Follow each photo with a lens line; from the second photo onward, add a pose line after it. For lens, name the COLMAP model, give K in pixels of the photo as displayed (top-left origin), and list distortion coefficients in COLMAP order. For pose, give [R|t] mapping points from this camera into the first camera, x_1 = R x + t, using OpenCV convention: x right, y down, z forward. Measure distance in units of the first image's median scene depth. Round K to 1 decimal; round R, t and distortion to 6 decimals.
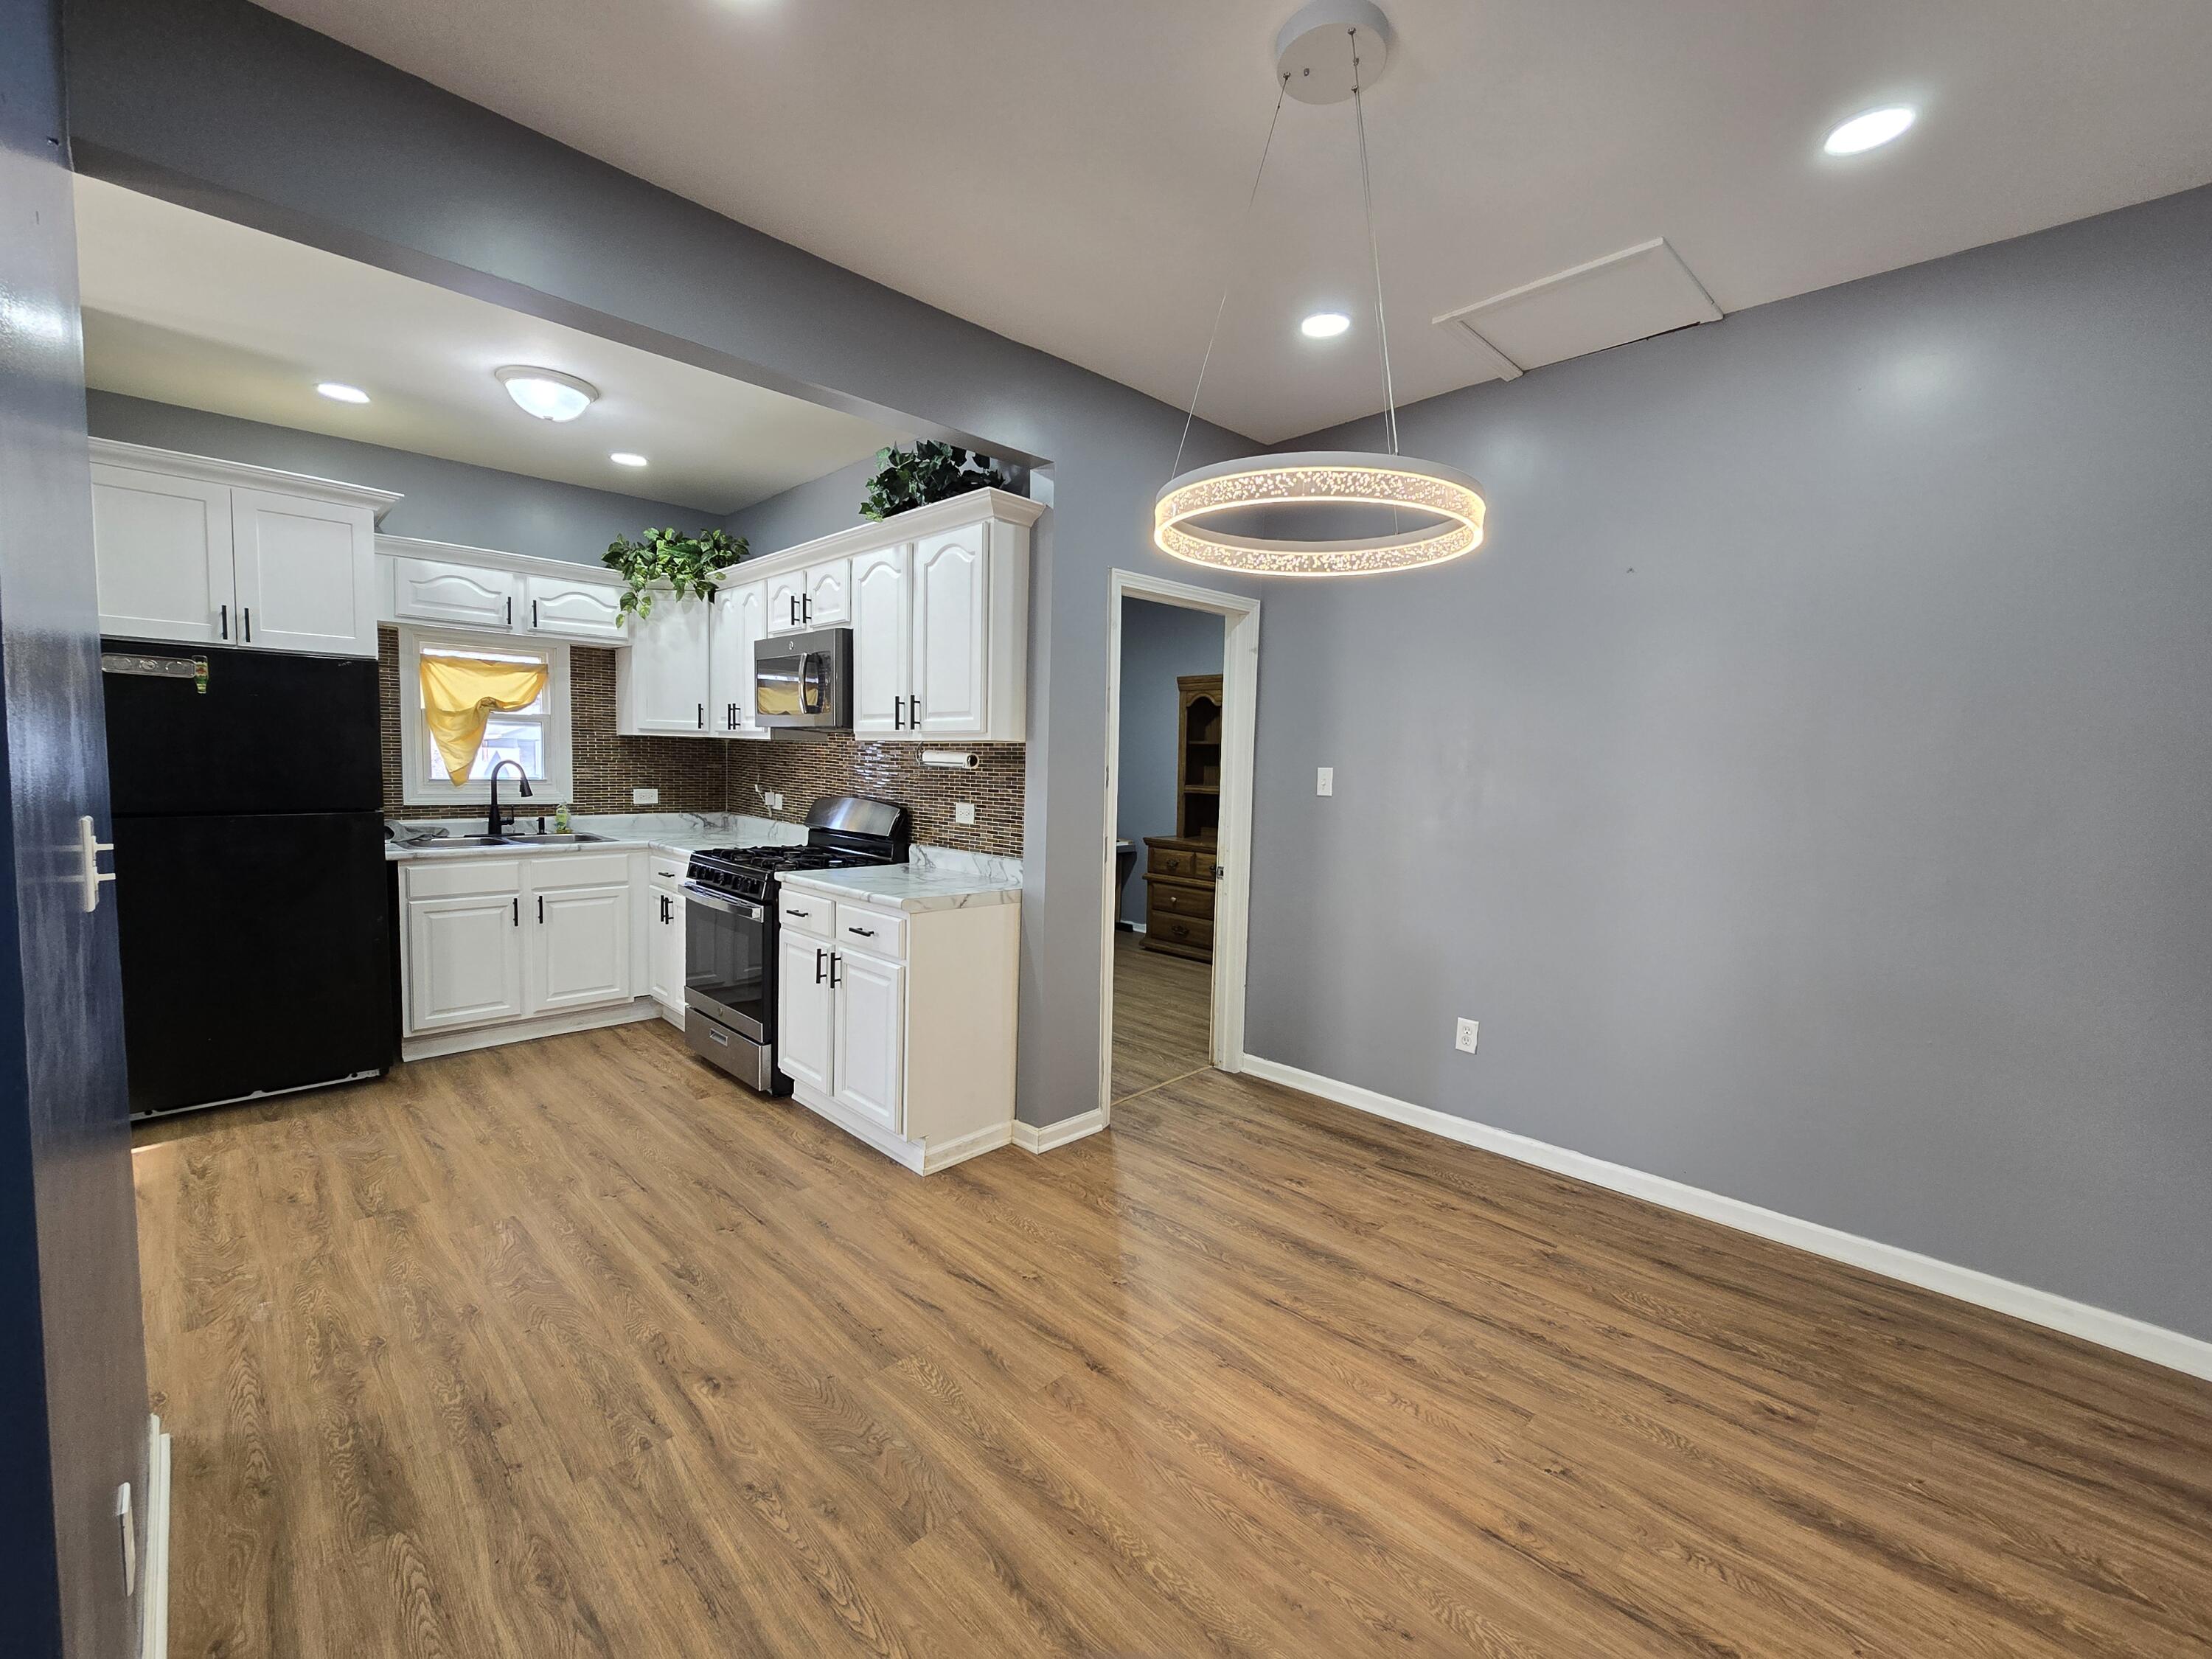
lens RADIAL K [[903.6, 0, 1100.9], [0, 903.6, 822.9], [0, 0, 1]] dist [-0.001421, -0.000419]
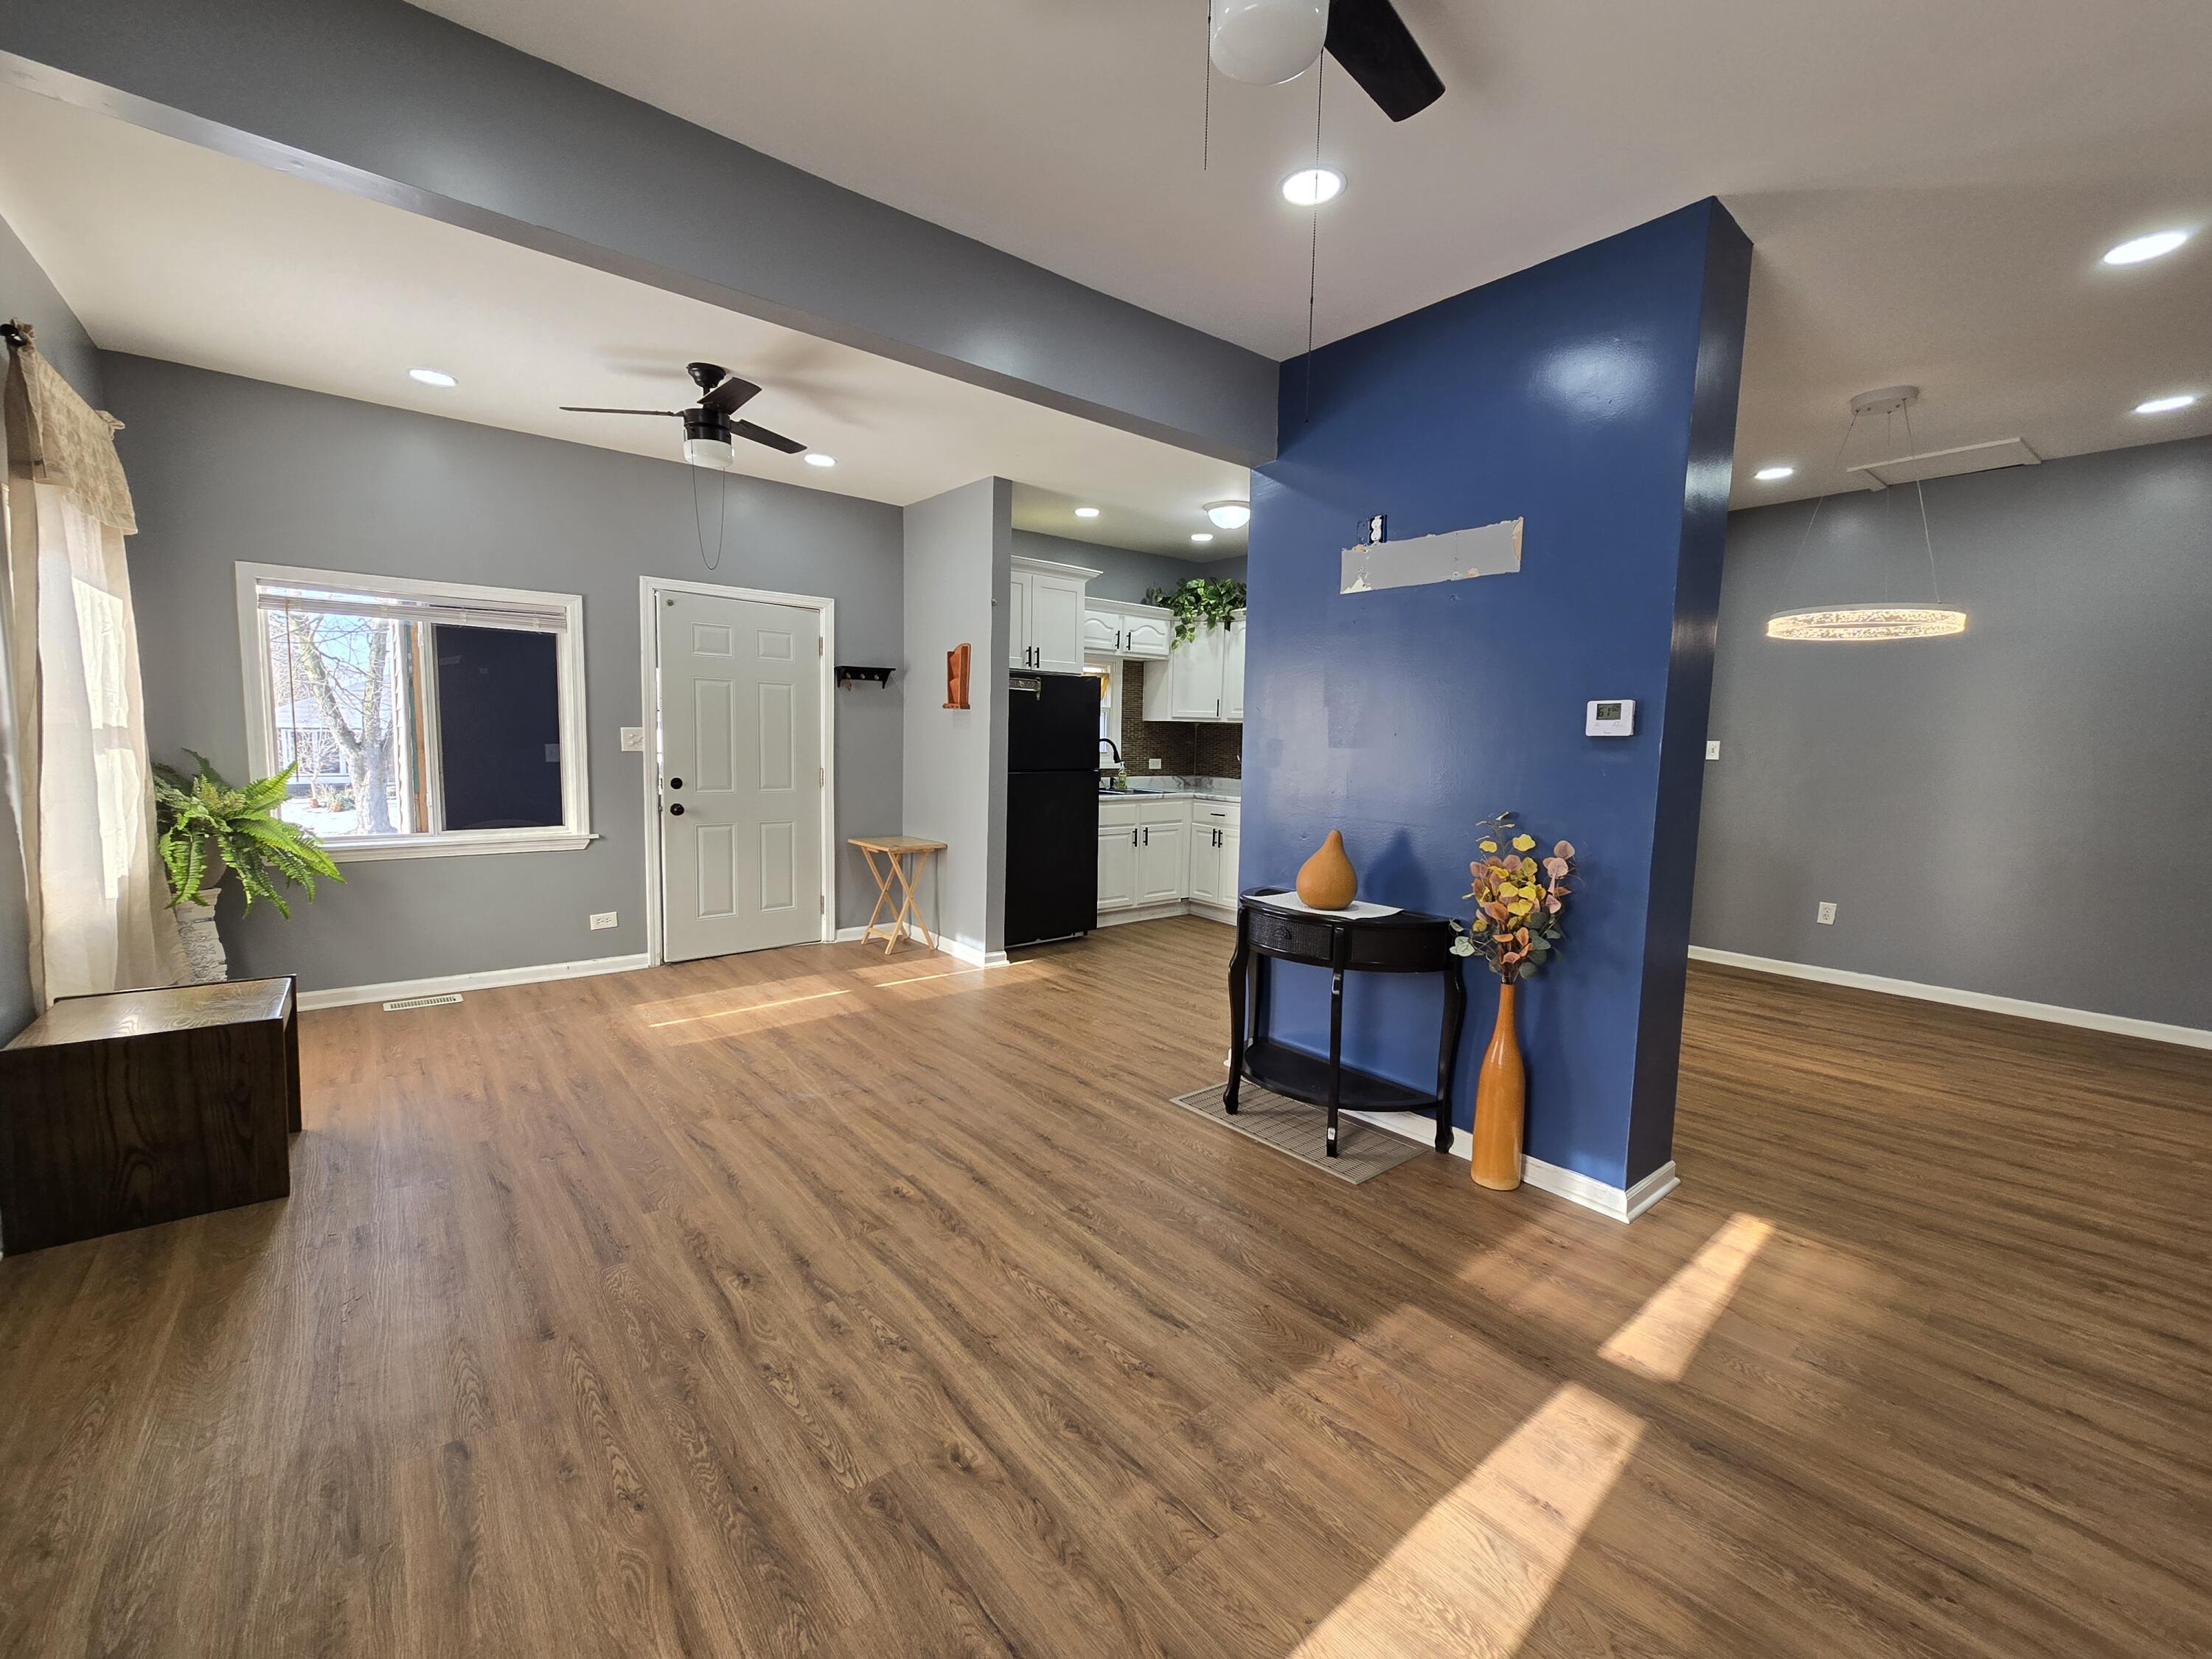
lens RADIAL K [[903.6, 0, 1100.9], [0, 903.6, 822.9], [0, 0, 1]] dist [-0.001421, -0.000419]
pose [[0.994997, 0.004579, -0.099803, -0.851117], [-0.002308, 0.999736, 0.022860, 0.059716], [0.099882, -0.022515, 0.994745, -0.827930]]
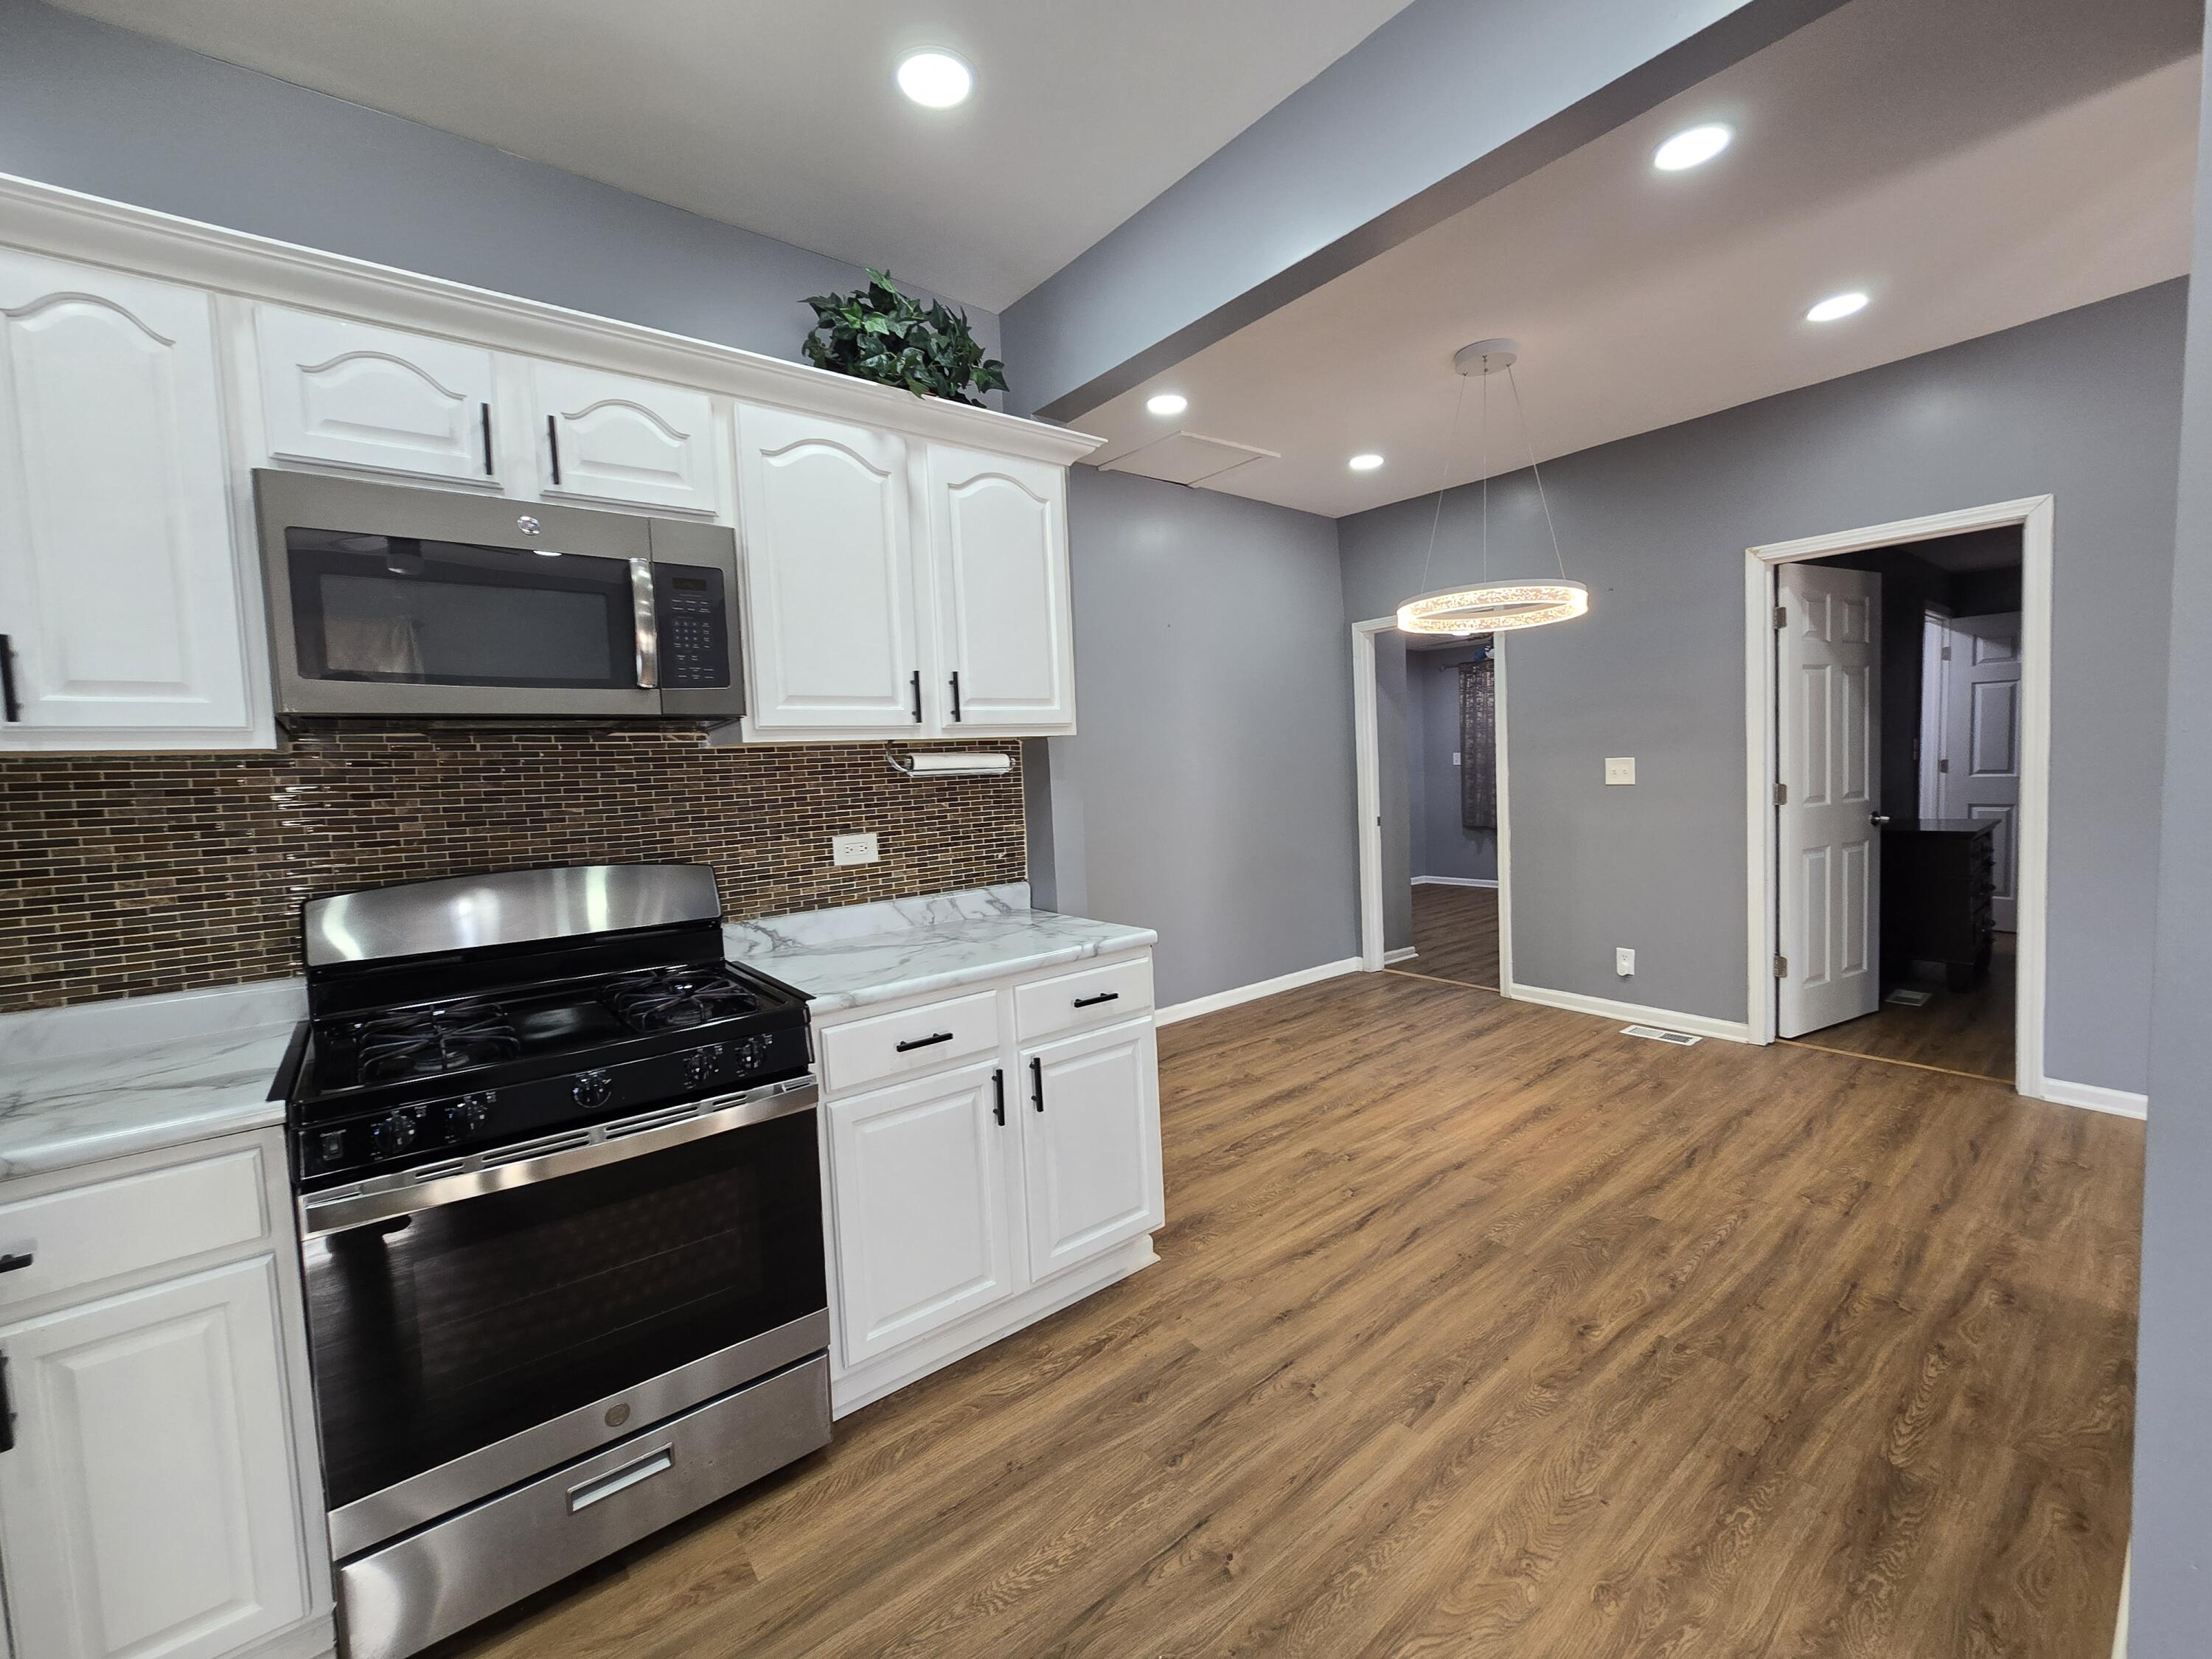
lens RADIAL K [[919.2, 0, 1112.6], [0, 919.2, 825.6], [0, 0, 1]] dist [-0.002061, 0.003455]
pose [[0.111109, -0.100961, 0.988667, -1.133227], [0.112914, 0.989667, 0.088374, -0.093853], [-0.987373, 0.101815, 0.121361, 1.025189]]
